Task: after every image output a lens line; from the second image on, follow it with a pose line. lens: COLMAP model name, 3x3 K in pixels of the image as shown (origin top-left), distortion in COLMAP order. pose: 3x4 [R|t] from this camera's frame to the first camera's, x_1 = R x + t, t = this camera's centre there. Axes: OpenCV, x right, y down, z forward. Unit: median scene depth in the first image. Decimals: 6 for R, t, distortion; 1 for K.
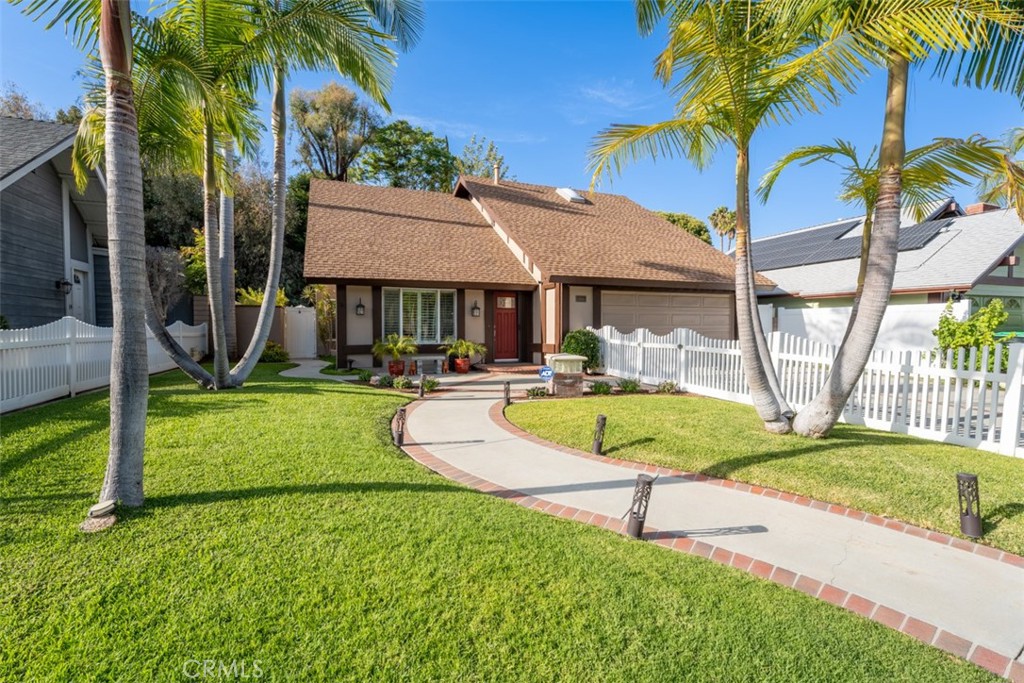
lens RADIAL K [[413.0, 0, 509.1], [0, 413.0, 336.8], [0, 0, 1]] dist [-0.000302, -0.000175]
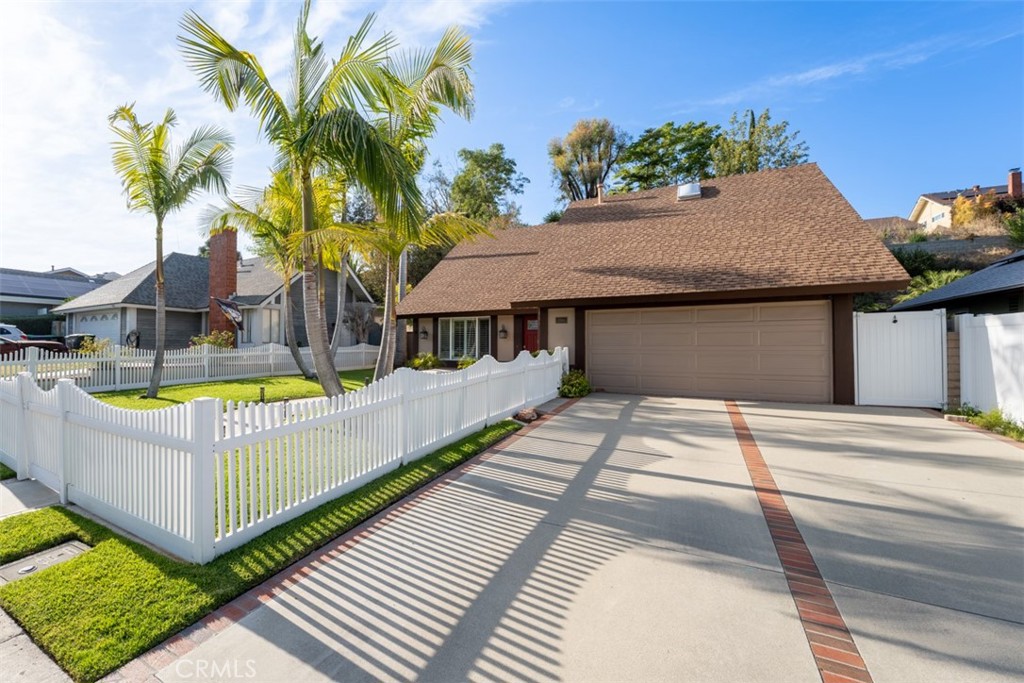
lens RADIAL K [[428.5, 0, 451.5], [0, 428.5, 340.8], [0, 0, 1]] dist [0.000764, 0.000025]
pose [[0.645243, -0.007170, -0.763944, 0.758951], [-0.016926, 0.999576, -0.023677, -0.010669], [0.763790, 0.028207, 0.644848, 0.106595]]
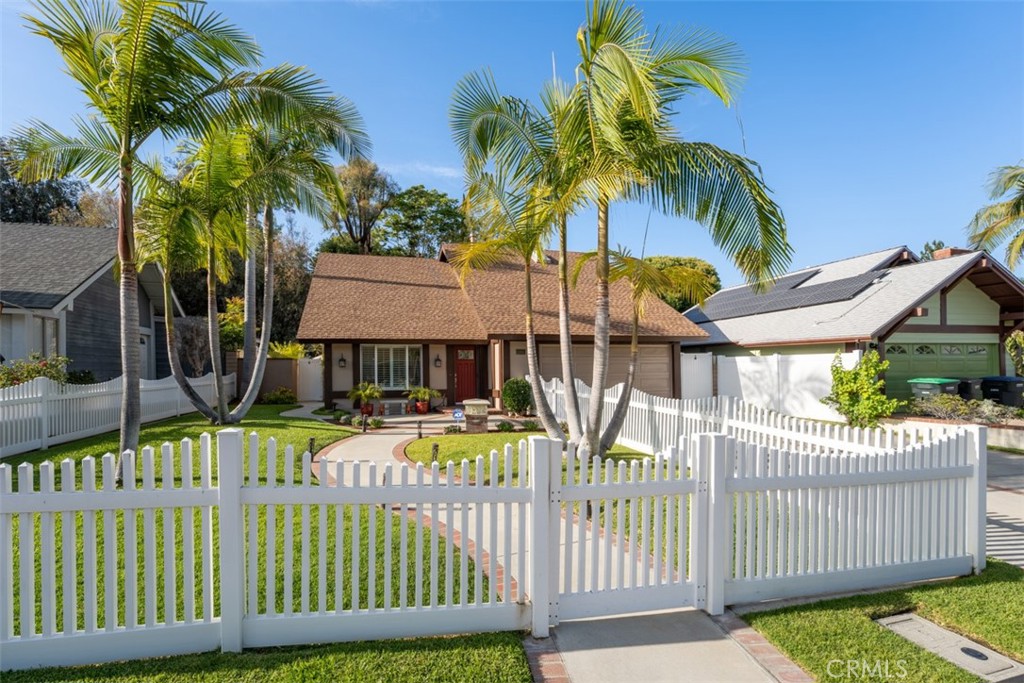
lens RADIAL K [[399.3, 0, 488.0], [0, 399.3, 370.2], [0, 0, 1]] dist [0.001329, 0.000141]
pose [[0.993047, -0.006622, -0.117530, 0.202883], [0.004235, 0.999780, -0.020547, -0.015297], [0.117641, 0.019906, 0.992857, -0.140230]]
